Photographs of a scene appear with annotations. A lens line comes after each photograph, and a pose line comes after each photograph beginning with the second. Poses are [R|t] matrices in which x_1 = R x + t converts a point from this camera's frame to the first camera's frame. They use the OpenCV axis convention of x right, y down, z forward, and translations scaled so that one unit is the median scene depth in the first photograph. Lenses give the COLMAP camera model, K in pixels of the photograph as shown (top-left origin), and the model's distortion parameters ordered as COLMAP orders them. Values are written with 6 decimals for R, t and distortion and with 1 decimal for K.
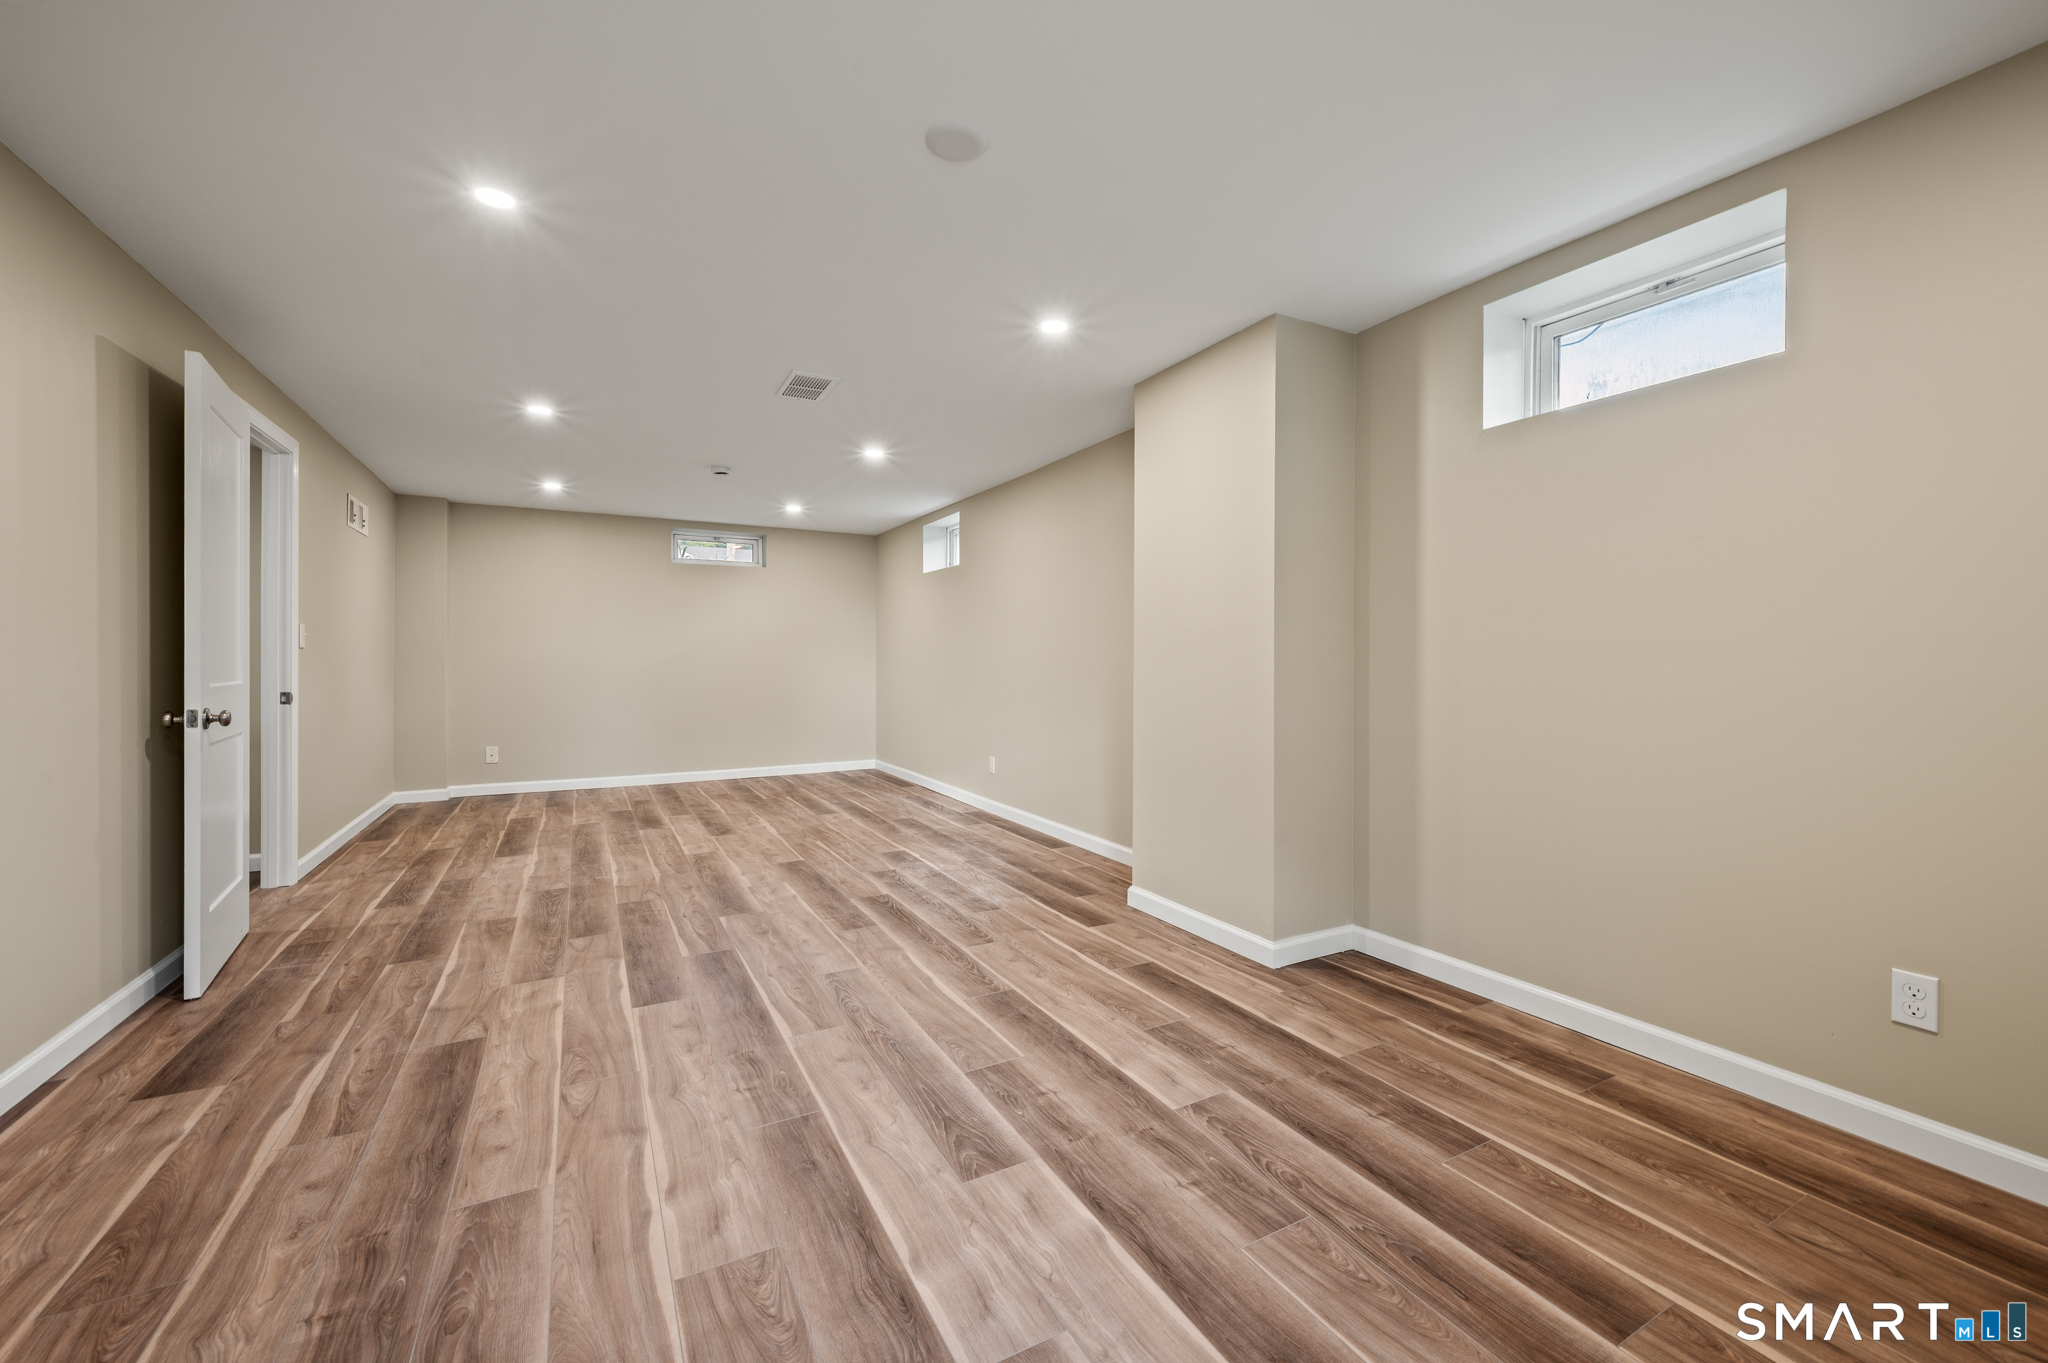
lens RADIAL K [[808.4, 0, 1022.7], [0, 808.4, 666.5], [0, 0, 1]] dist [-0.000250, 0.000159]
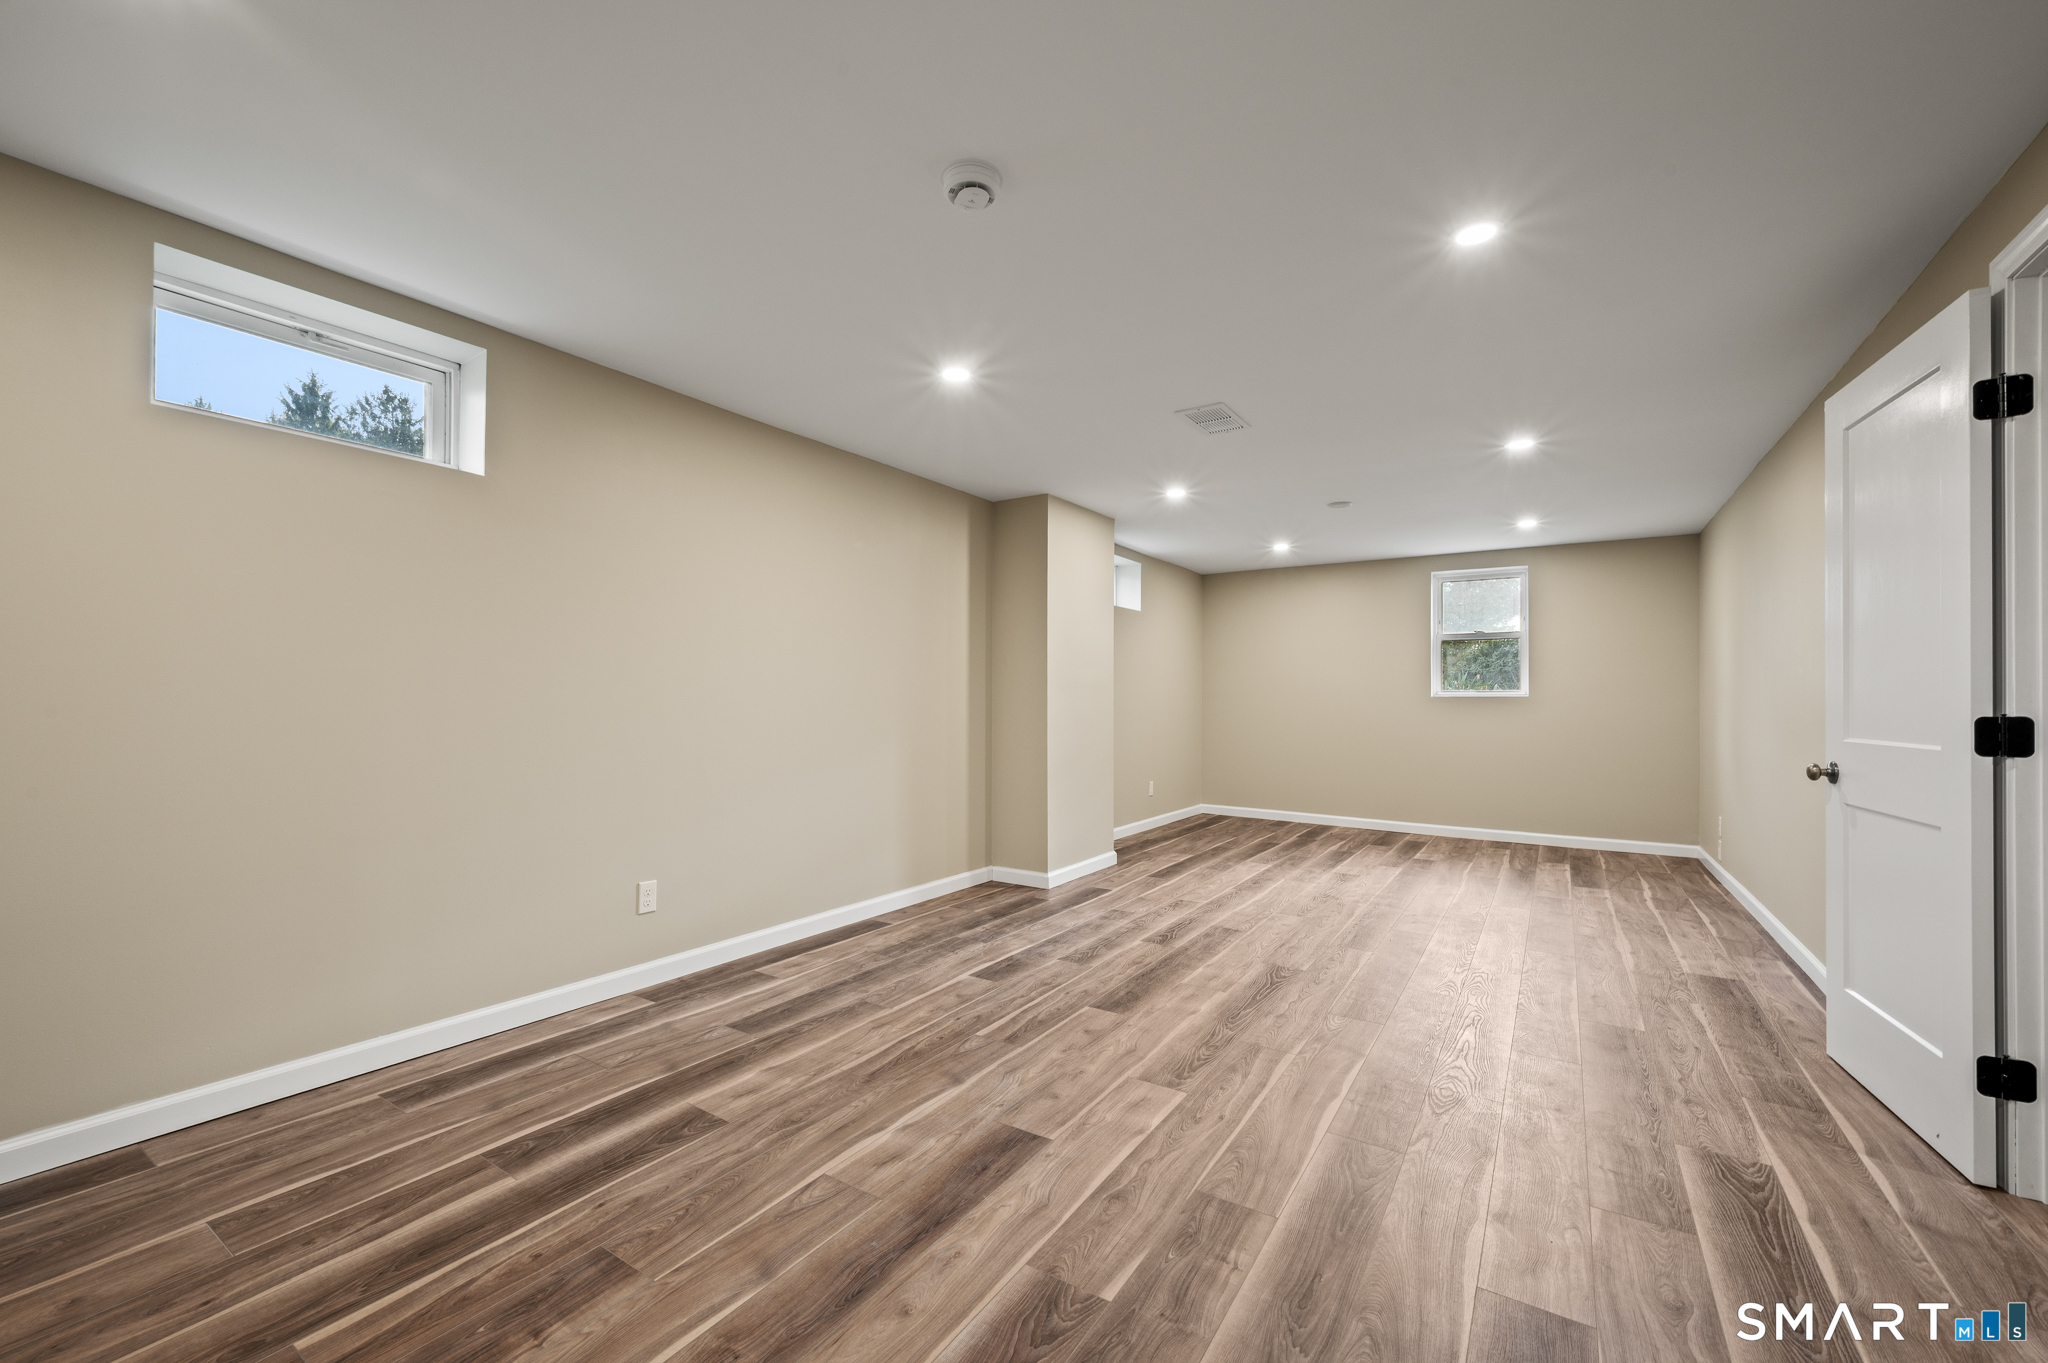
lens RADIAL K [[861.4, 0, 1004.5], [0, 861.4, 692.6], [0, 0, 1]] dist [-0.001675, 0.000124]
pose [[-0.474594, 0.001244, 0.880204, -1.321784], [-0.000082, 0.999999, -0.001457, -0.025954], [-0.880205, -0.000764, -0.474593, 2.145794]]
